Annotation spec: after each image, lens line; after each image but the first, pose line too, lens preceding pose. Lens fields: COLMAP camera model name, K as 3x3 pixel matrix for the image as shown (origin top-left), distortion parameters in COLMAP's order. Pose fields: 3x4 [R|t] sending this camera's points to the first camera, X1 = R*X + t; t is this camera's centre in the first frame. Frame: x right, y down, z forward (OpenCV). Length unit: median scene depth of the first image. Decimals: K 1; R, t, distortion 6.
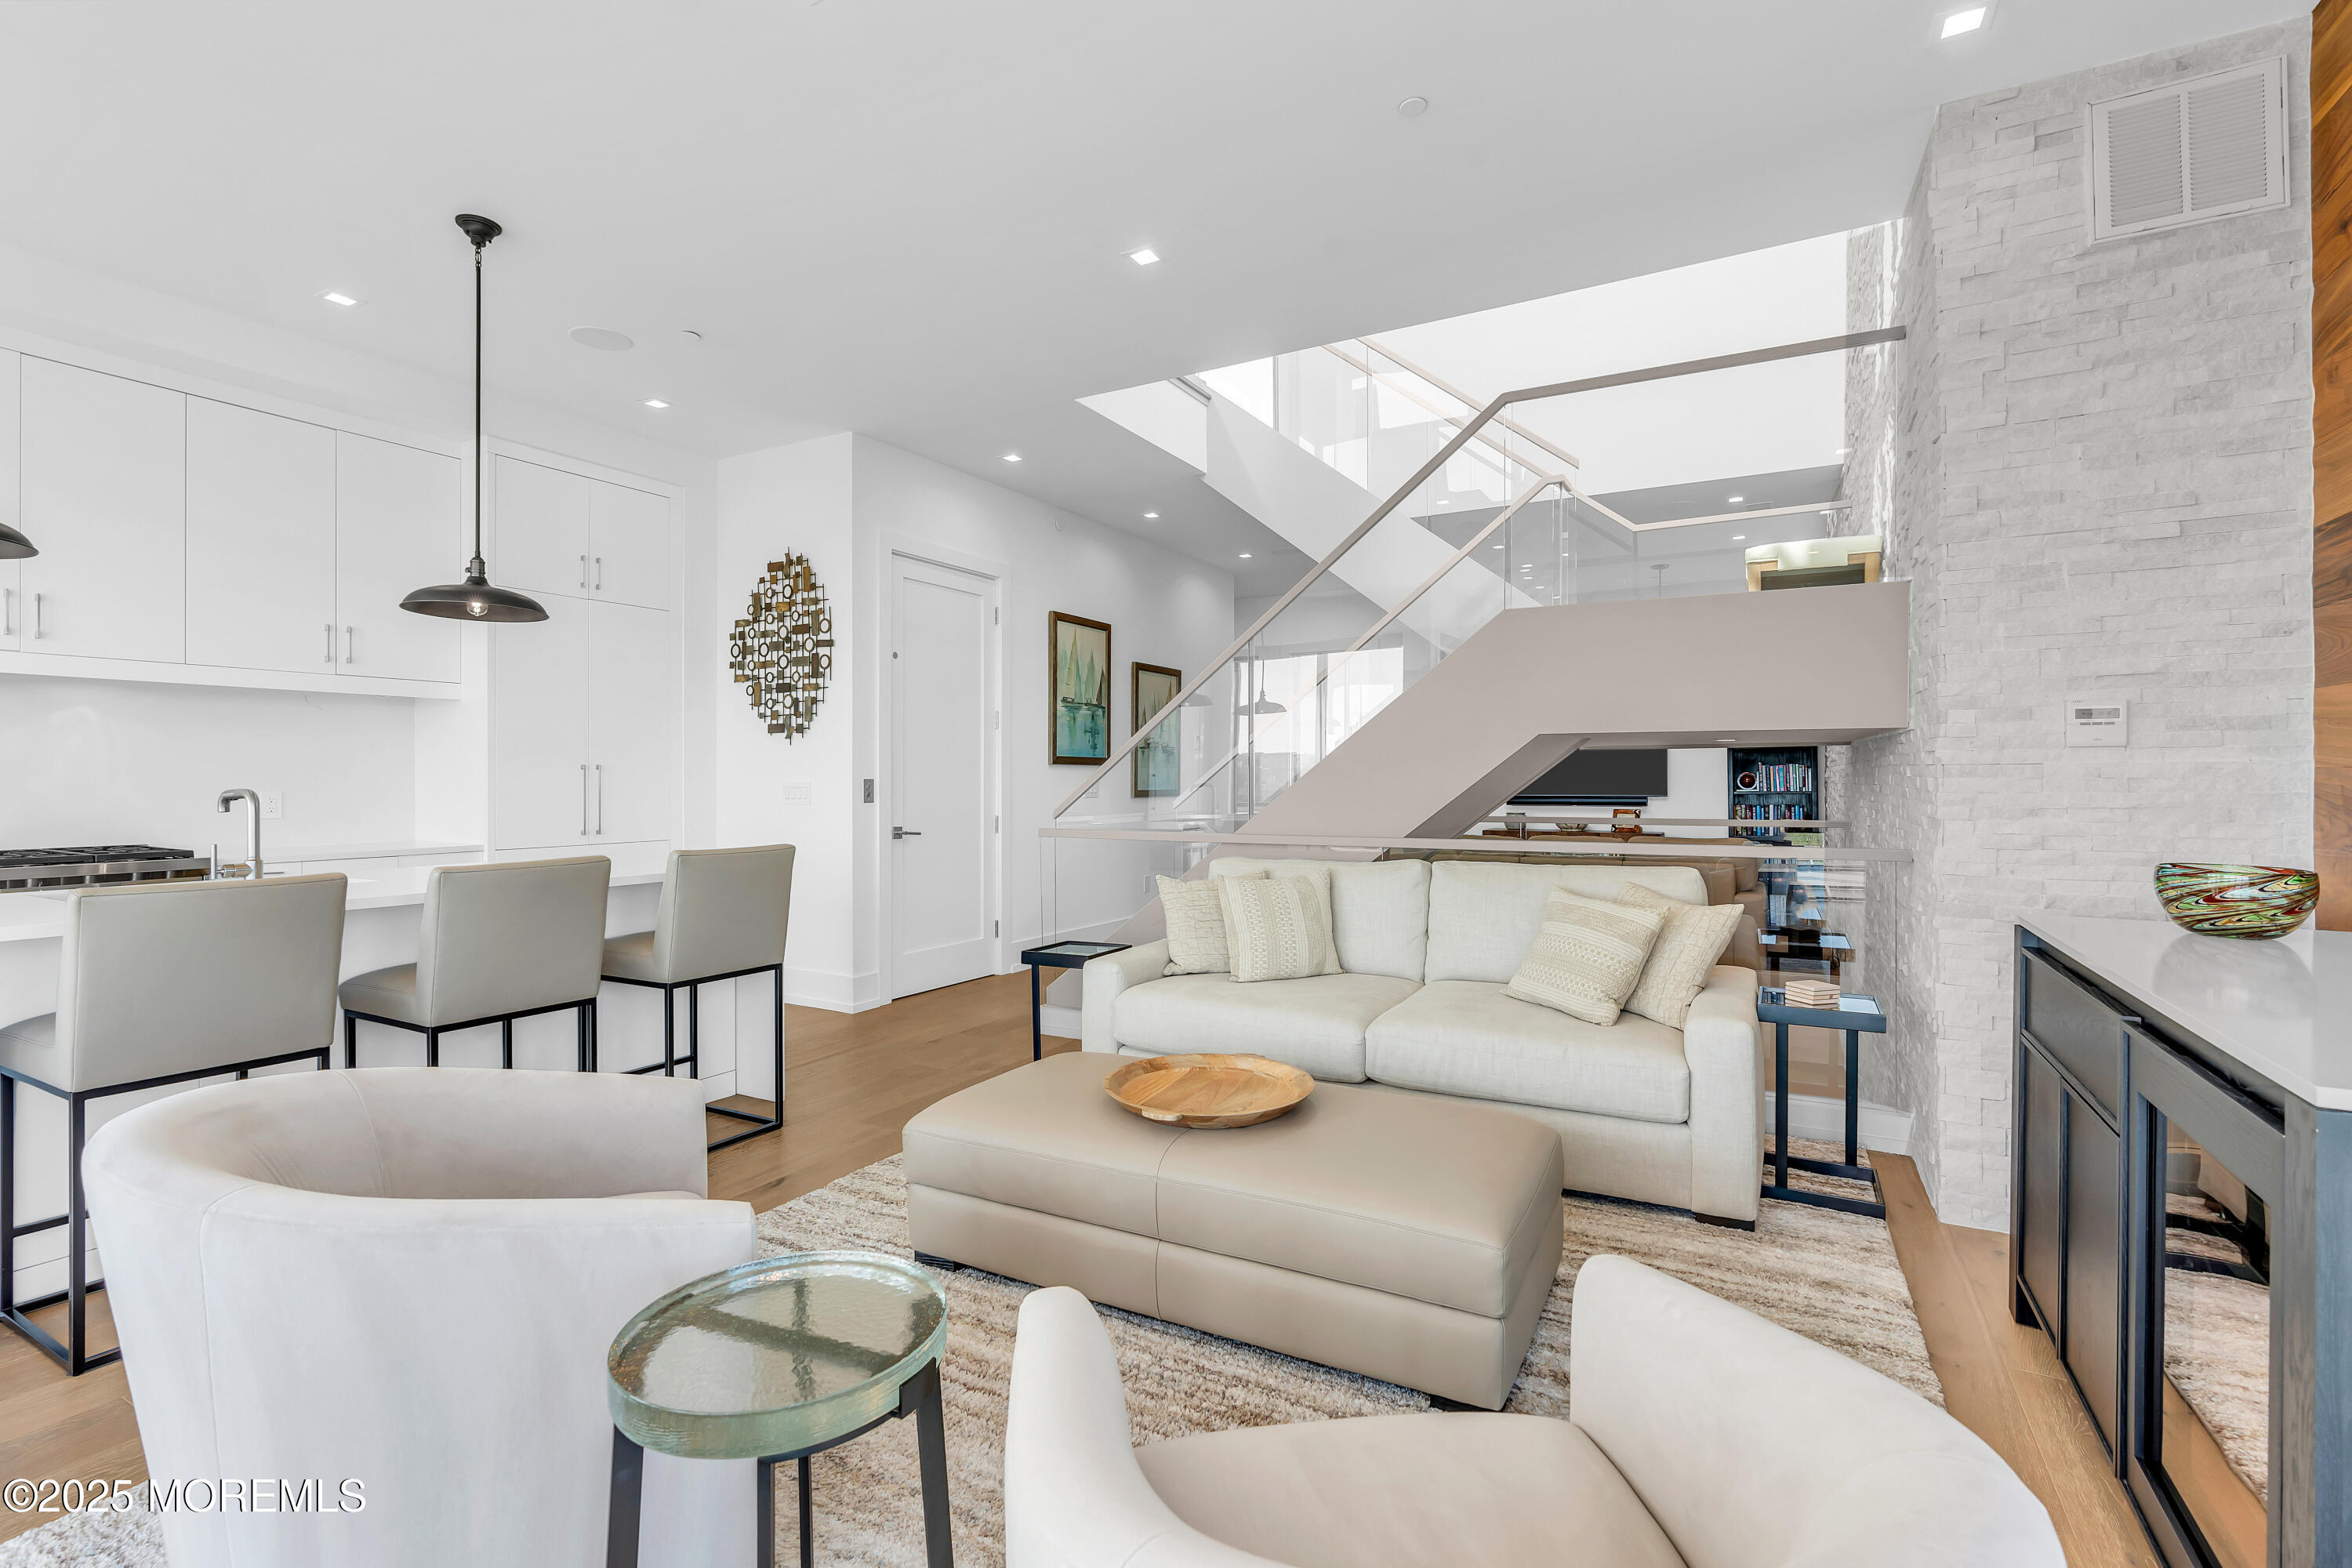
lens RADIAL K [[1056.7, 0, 1172.8], [0, 1056.7, 775.0], [0, 0, 1]] dist [-0.012415, 0.006002]
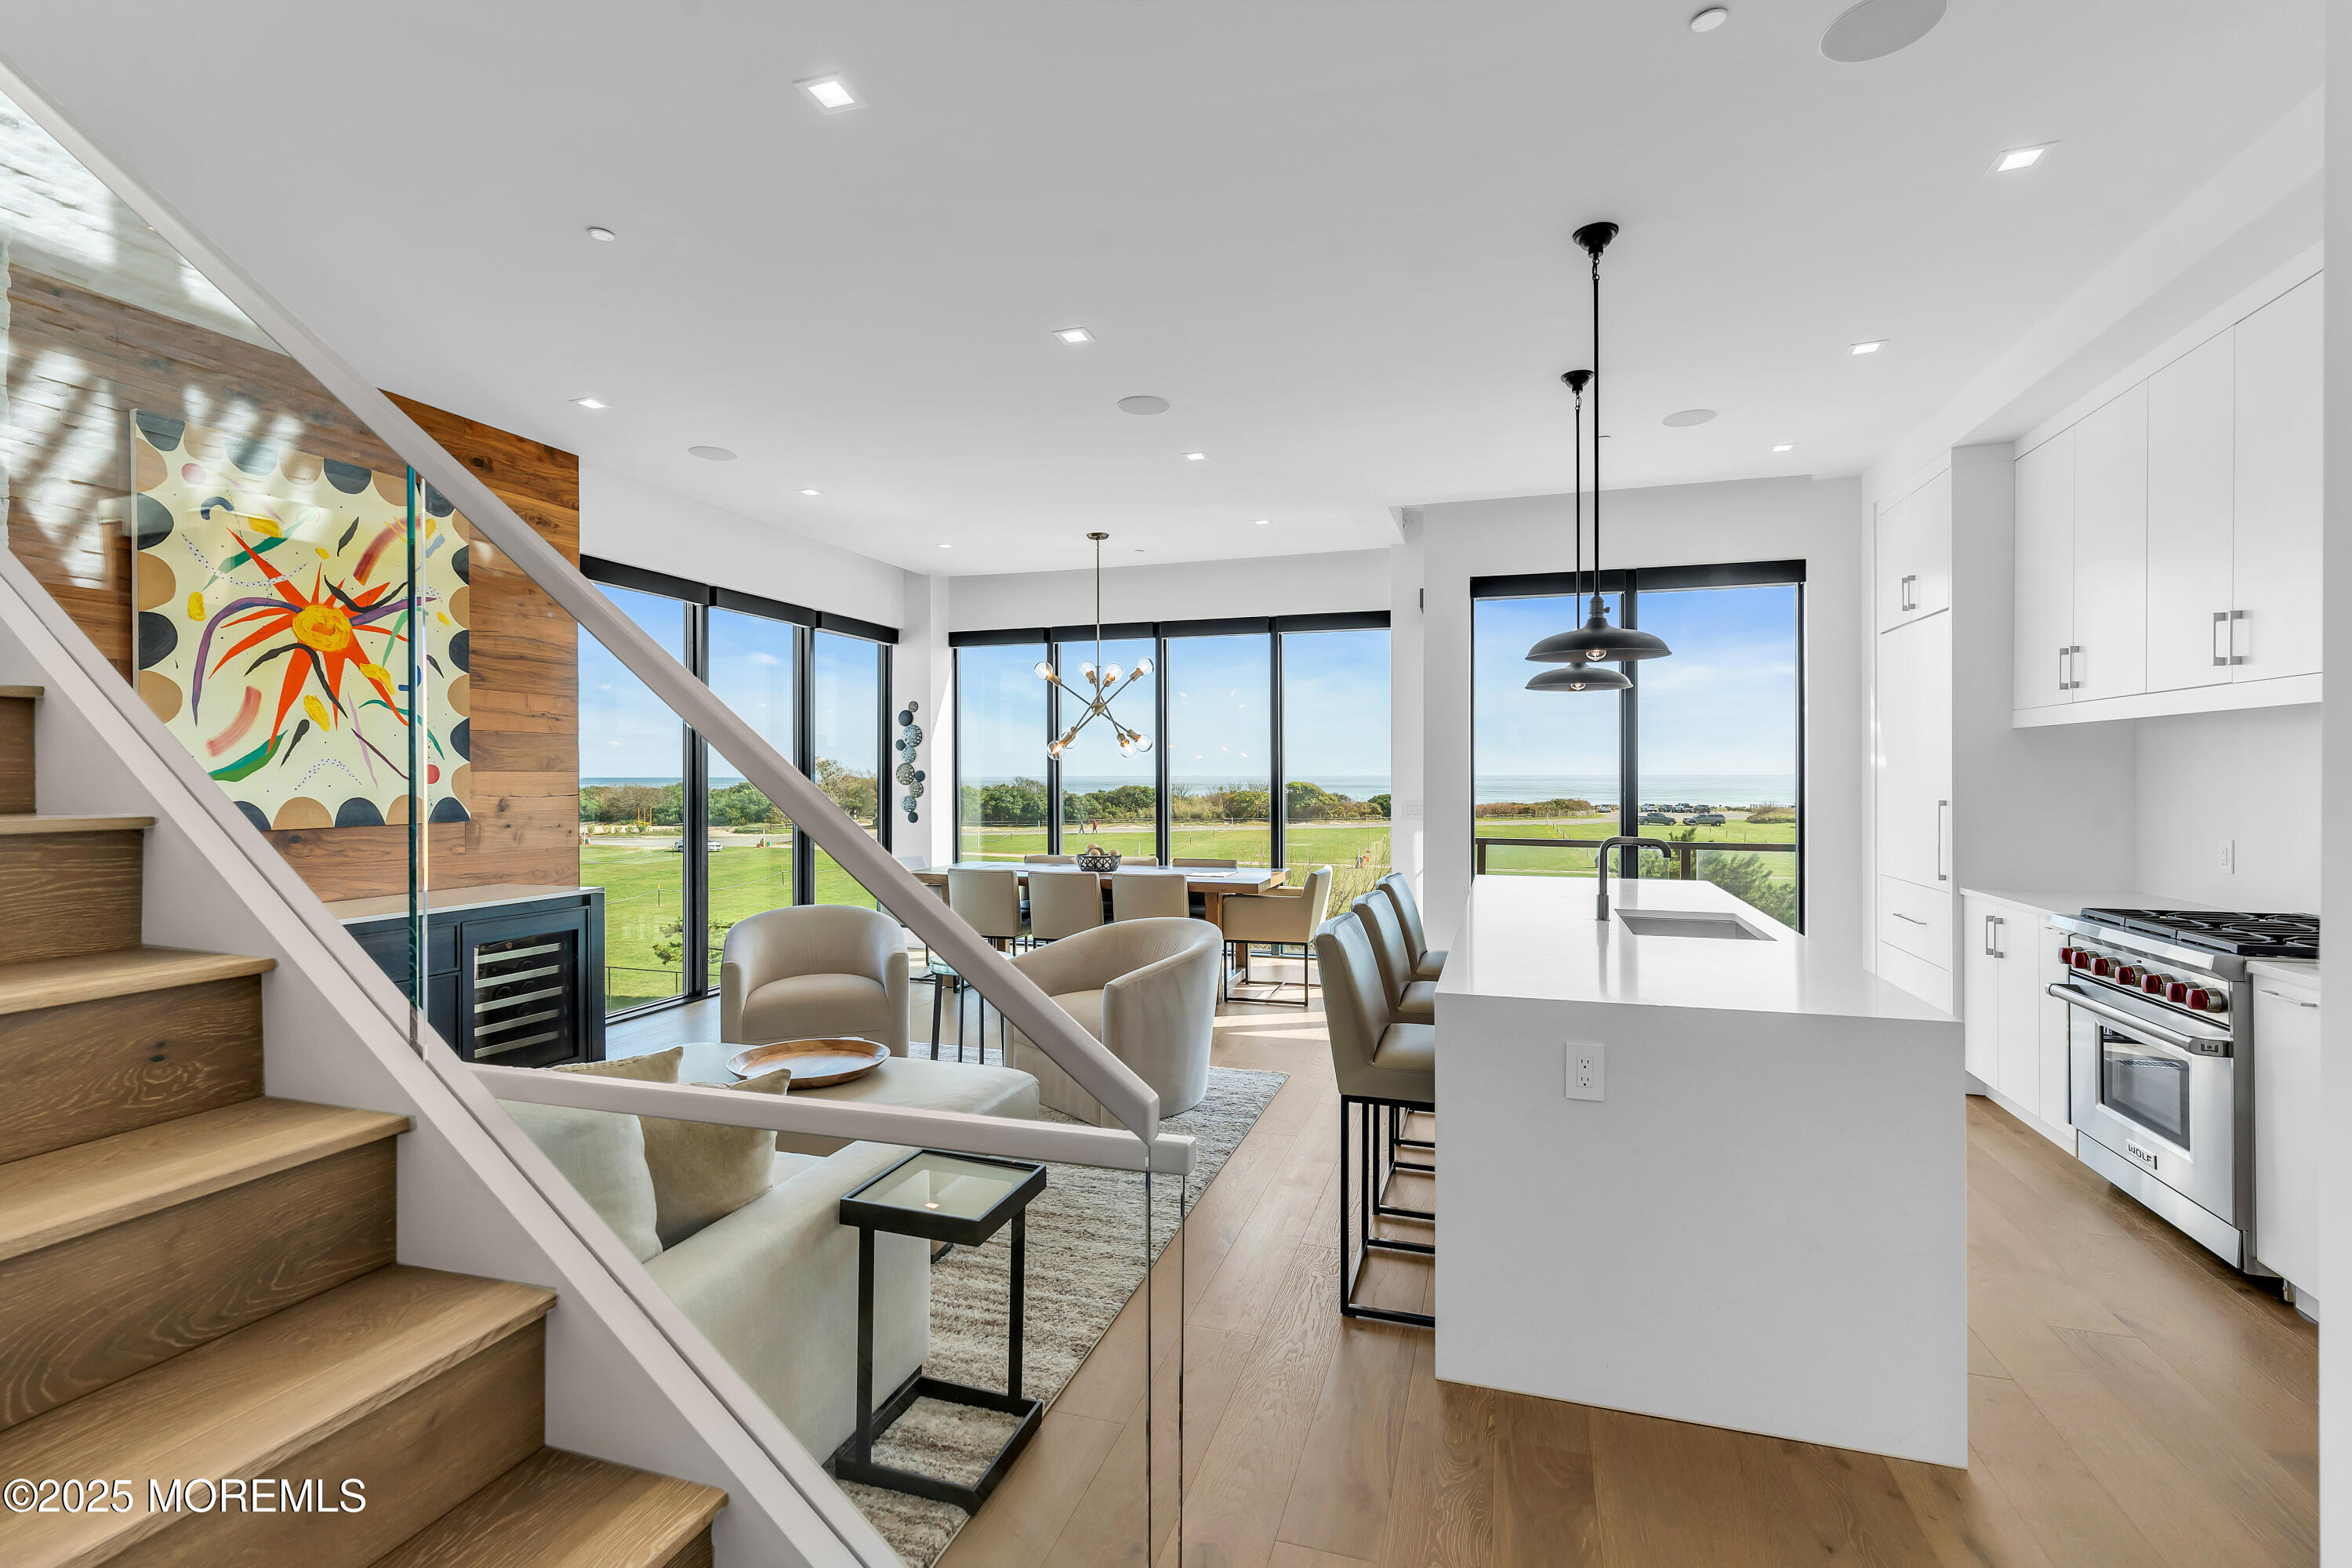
lens RADIAL K [[1067.8, 0, 1175.1], [0, 1067.8, 777.3], [0, 0, 1]] dist [-0.010915, 0.010372]
pose [[-0.978719, 0.004496, -0.205157, -0.066912], [0.005324, 0.999980, -0.003483, -0.027293], [0.205137, -0.004501, -0.978723, 1.114619]]
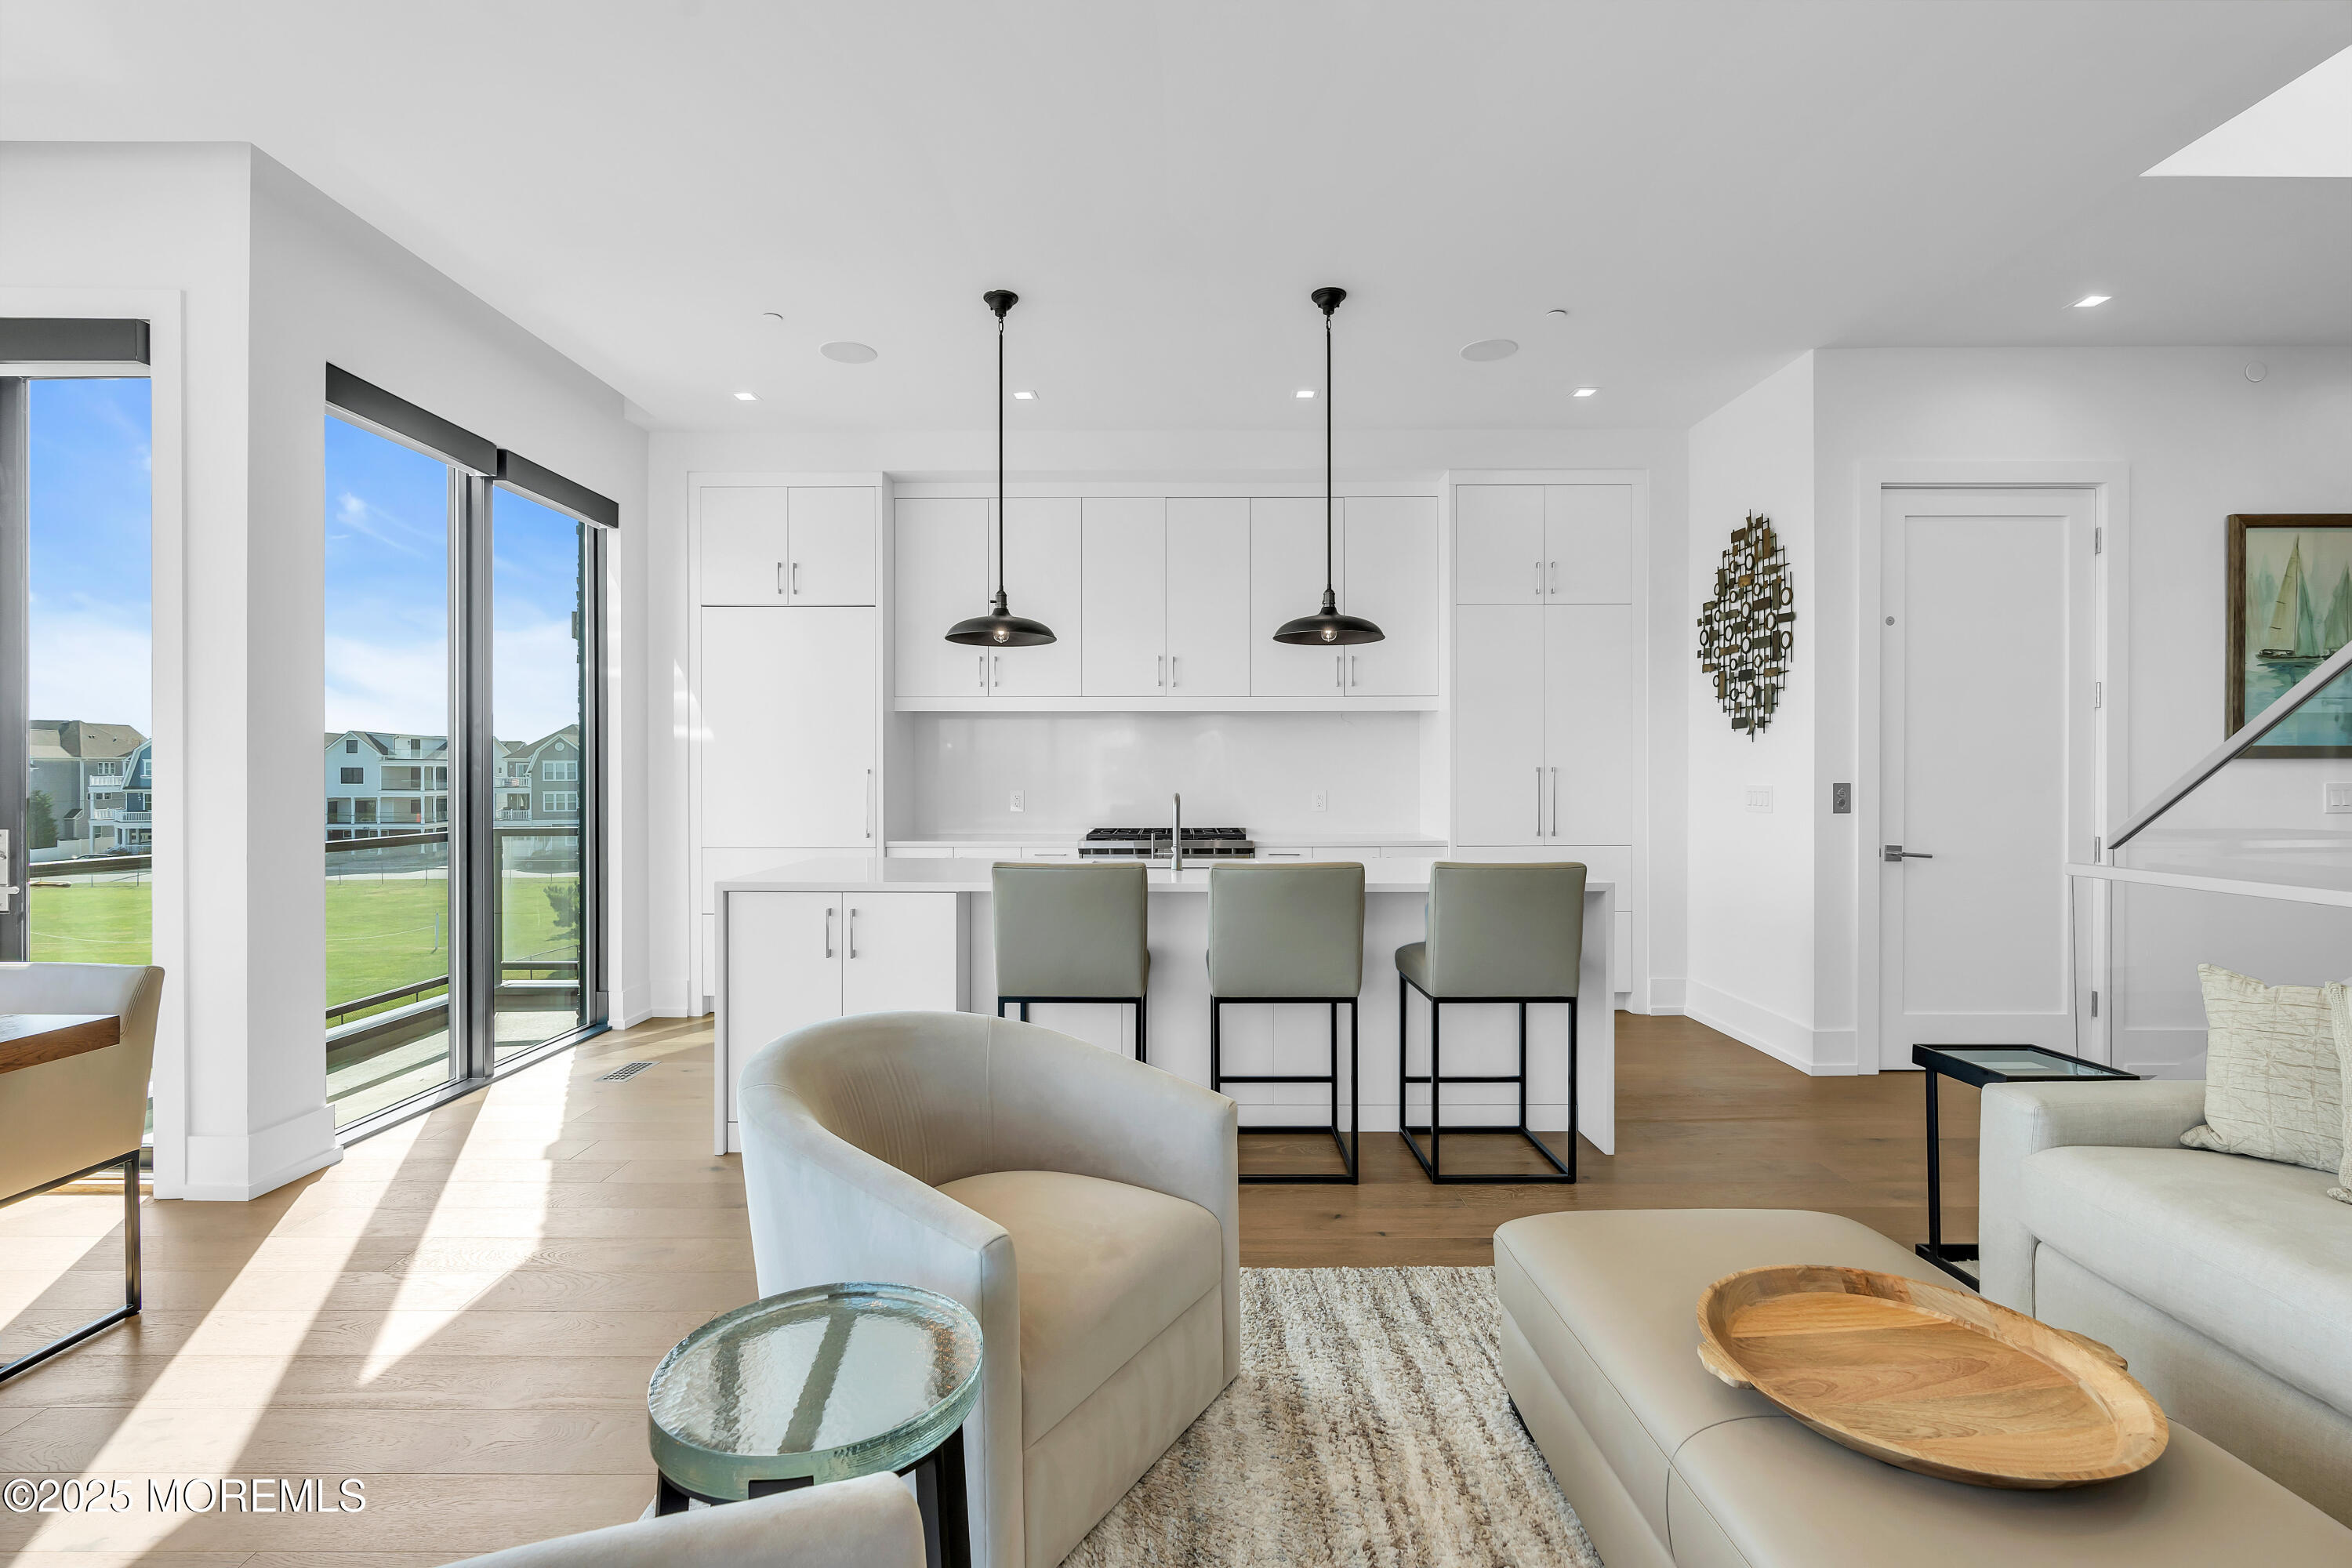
lens RADIAL K [[1048.3, 0, 1174.5], [0, 1048.3, 777.4], [0, 0, 1]] dist [-0.005538, 0.000894]
pose [[0.489677, 0.004499, -0.871892, 0.148003], [0.004785, 0.999958, 0.007847, -0.008773], [0.871891, -0.008015, 0.489635, 0.182323]]
